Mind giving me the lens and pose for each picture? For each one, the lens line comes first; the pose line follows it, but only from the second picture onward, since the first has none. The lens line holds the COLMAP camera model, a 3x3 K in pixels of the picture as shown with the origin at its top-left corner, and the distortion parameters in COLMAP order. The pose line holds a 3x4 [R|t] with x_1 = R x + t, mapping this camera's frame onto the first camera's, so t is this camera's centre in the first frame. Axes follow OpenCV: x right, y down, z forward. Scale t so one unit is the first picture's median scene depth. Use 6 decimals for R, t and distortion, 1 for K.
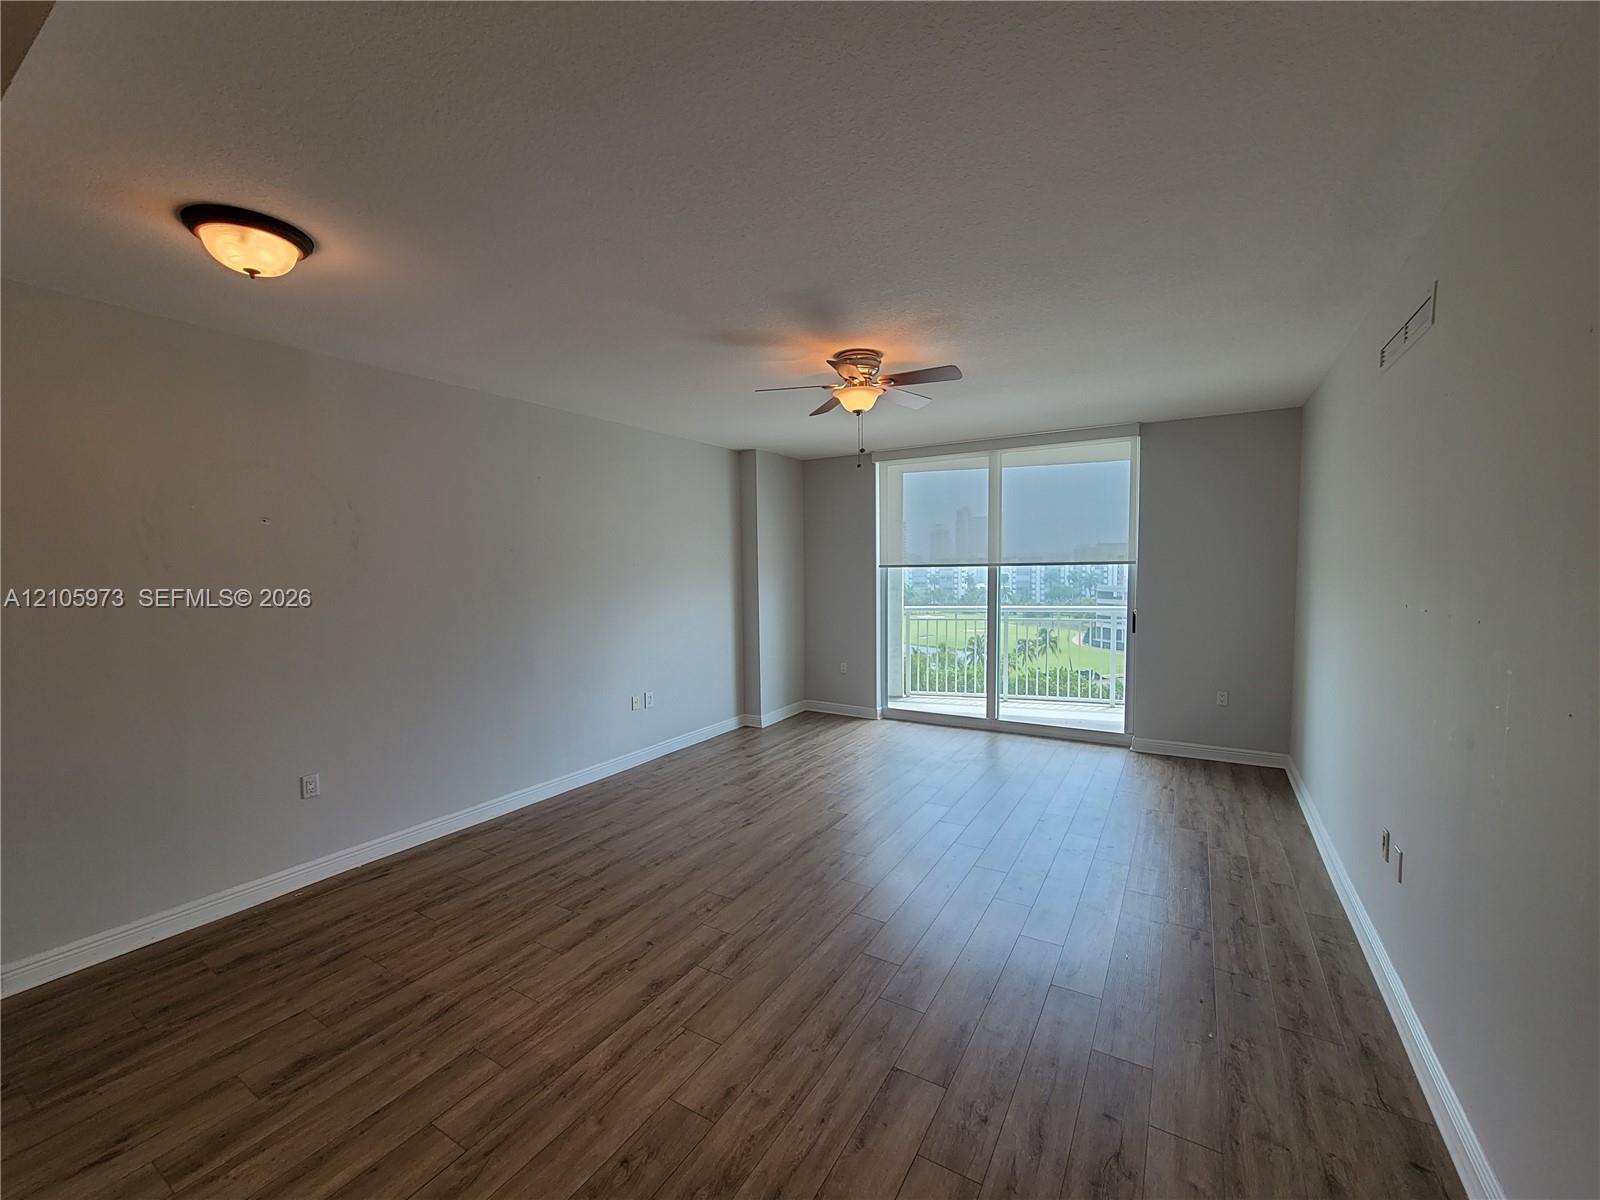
lens RADIAL K [[649.7, 0, 806.3], [0, 649.7, 603.6], [0, 0, 1]] dist [-0.001274, -0.000270]
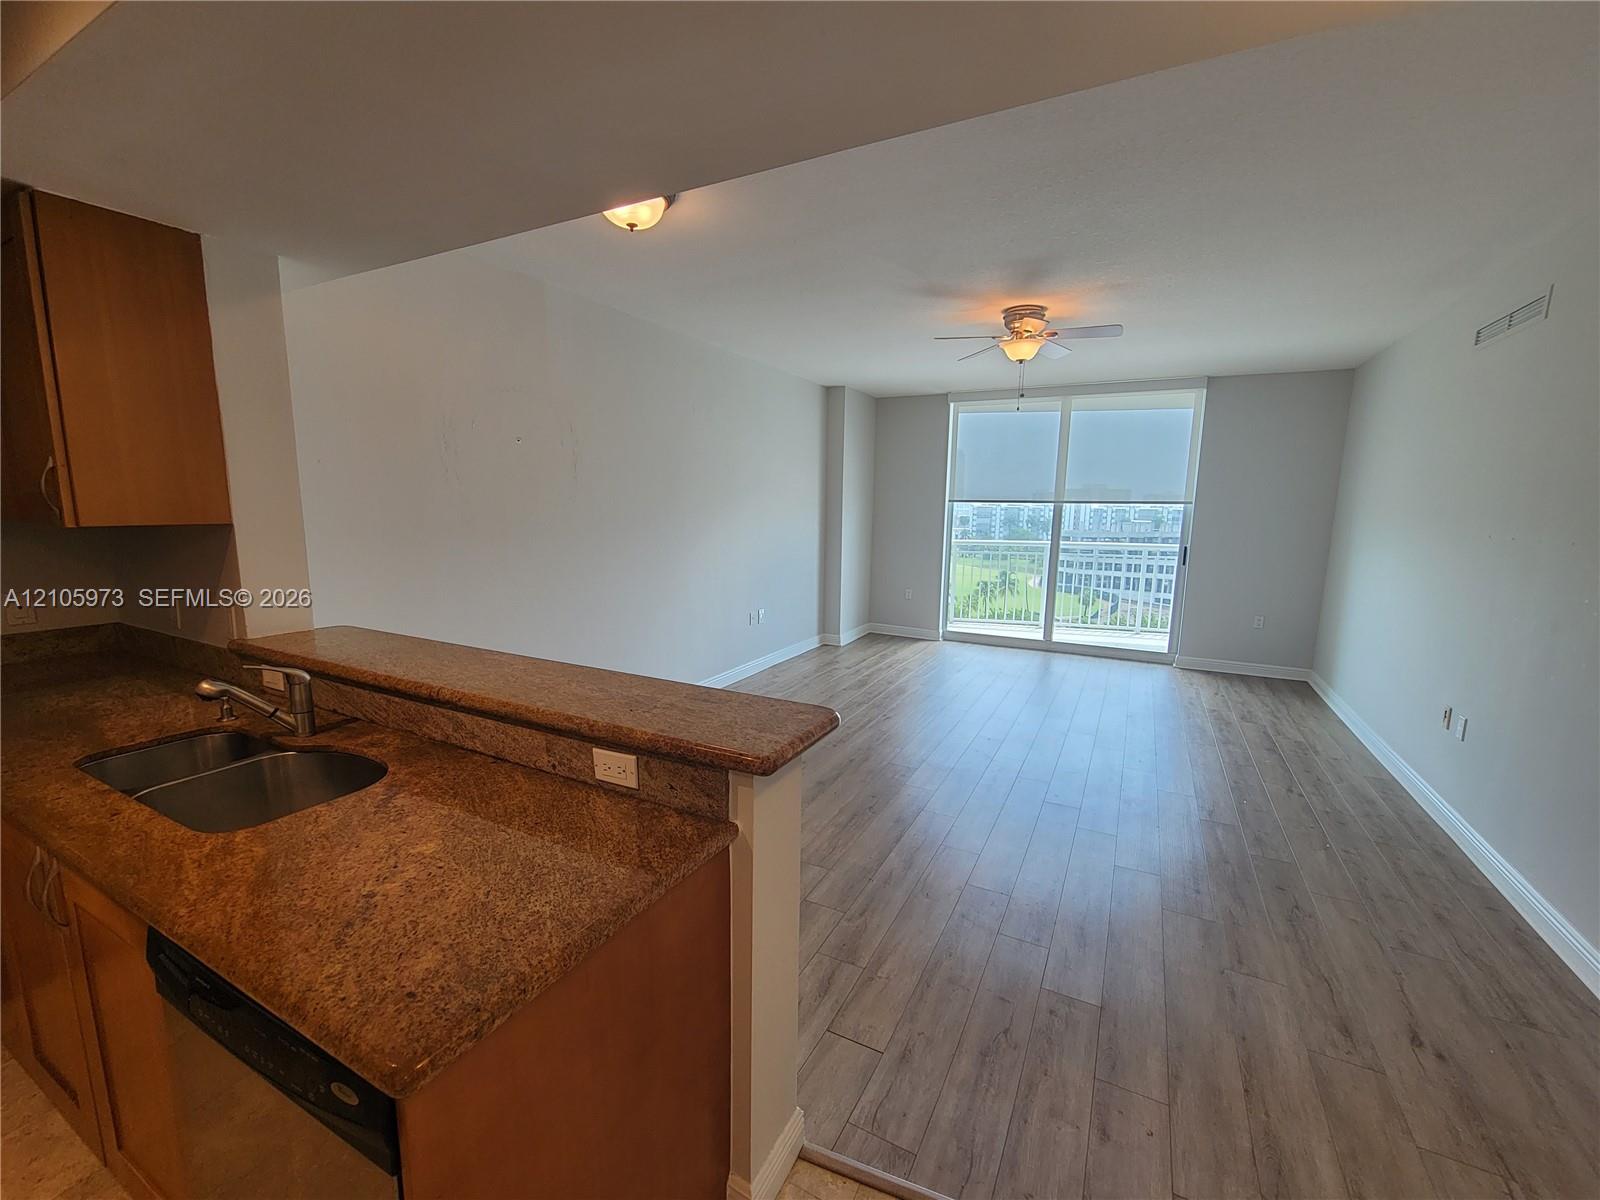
lens RADIAL K [[652.3, 0, 804.0], [0, 652.3, 605.3], [0, 0, 1]] dist [-0.002450, -0.000424]
pose [[0.997725, 0.016730, 0.065313, -0.238667], [-0.022940, 0.995163, 0.095517, 0.021111], [-0.063399, -0.096798, 0.993283, -0.102287]]
